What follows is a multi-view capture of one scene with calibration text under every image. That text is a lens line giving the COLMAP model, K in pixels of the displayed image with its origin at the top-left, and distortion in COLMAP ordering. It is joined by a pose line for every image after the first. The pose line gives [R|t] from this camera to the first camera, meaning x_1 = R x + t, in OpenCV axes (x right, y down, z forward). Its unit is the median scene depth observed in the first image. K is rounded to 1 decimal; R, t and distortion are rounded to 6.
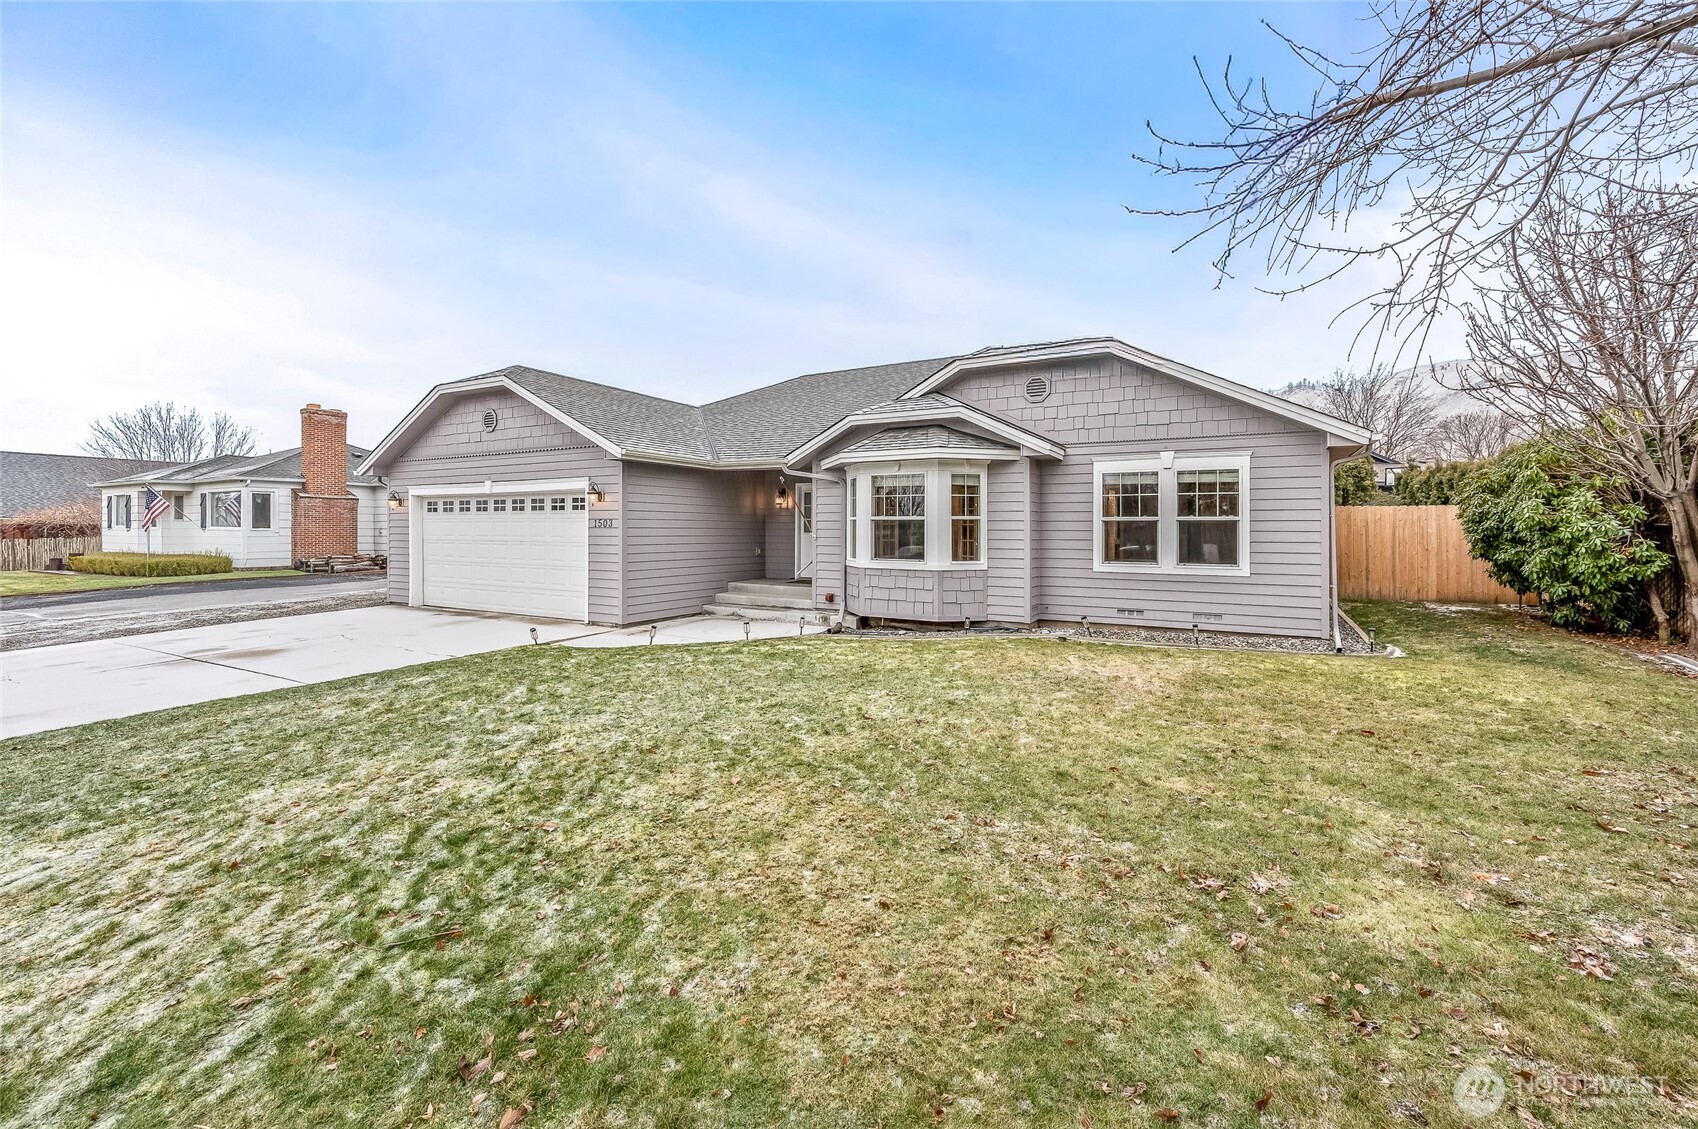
lens RADIAL K [[672.4, 0, 849.2], [0, 672.4, 531.0], [0, 0, 1]] dist [0.022516, -0.000021]
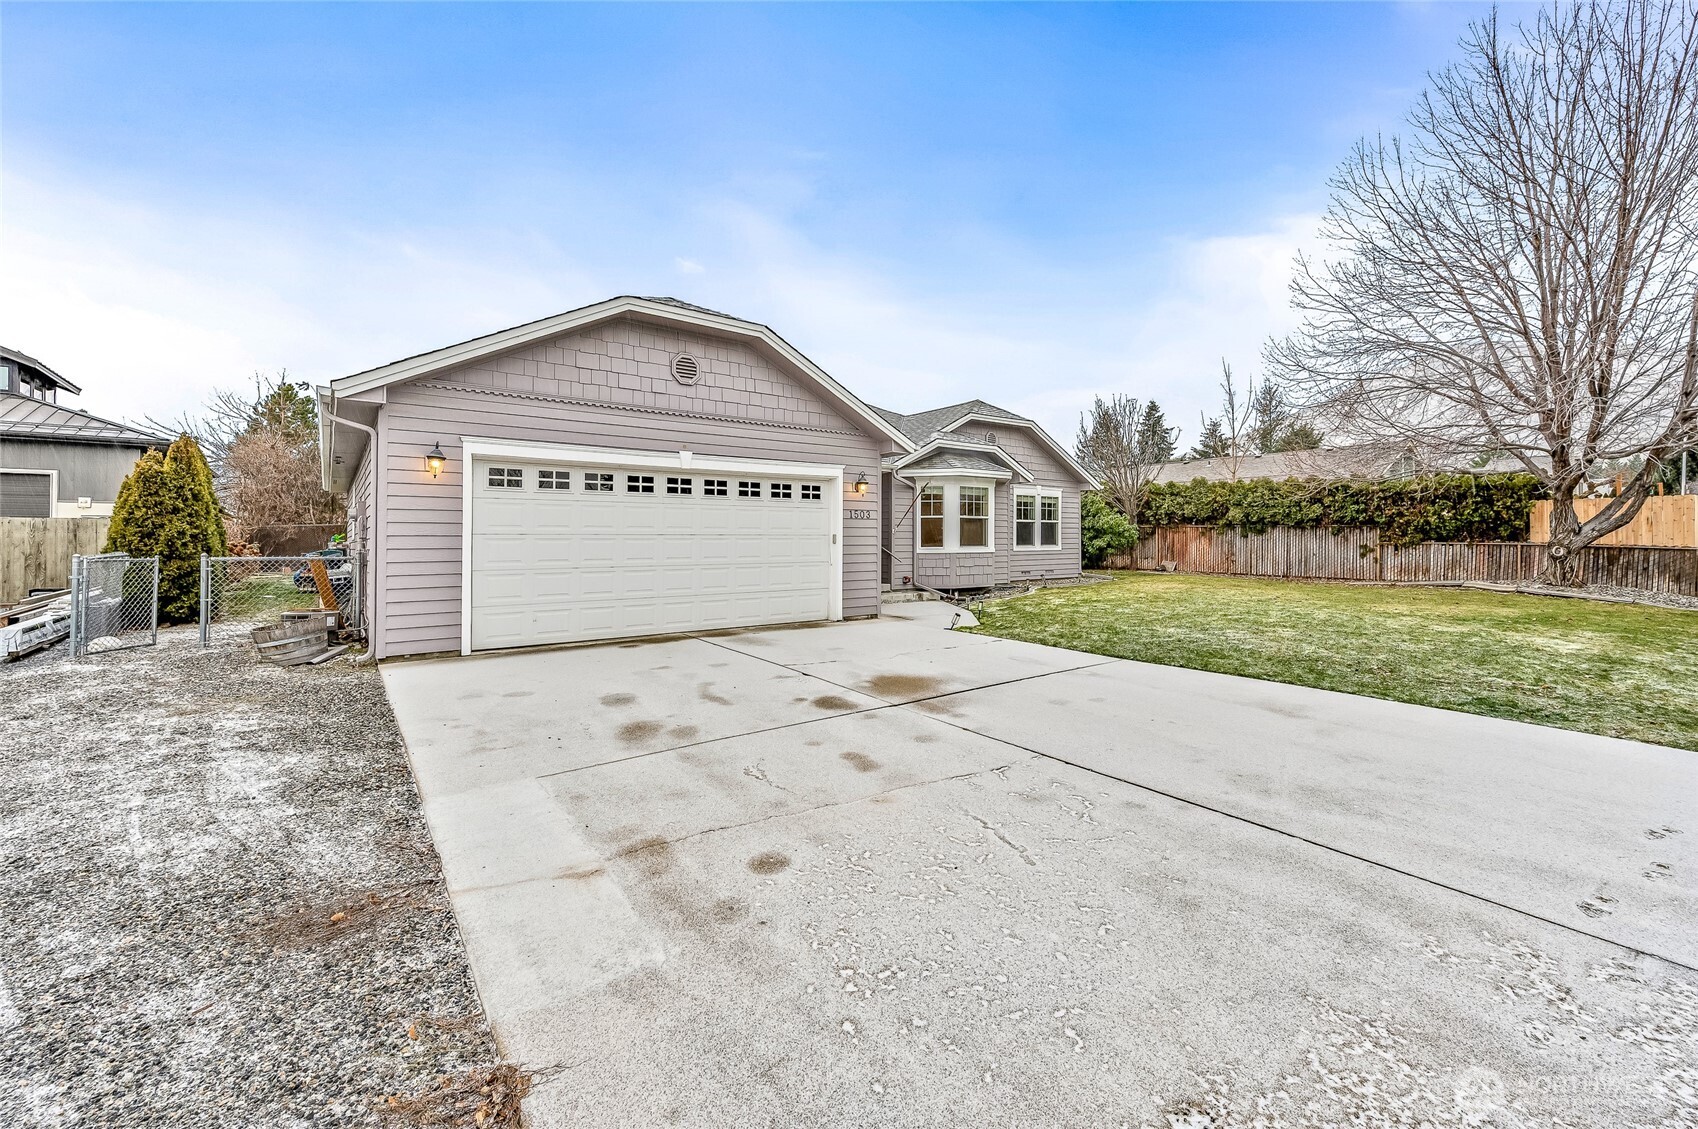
lens RADIAL K [[689.2, 0, 852.4], [0, 689.2, 540.0], [0, 0, 1]] dist [-0.000216, 0.000348]
pose [[0.401085, -0.008300, 0.916003, -1.366725], [-0.002751, 0.999944, 0.010265, 0.015103], [-0.916037, -0.006637, 0.401040, 0.645619]]
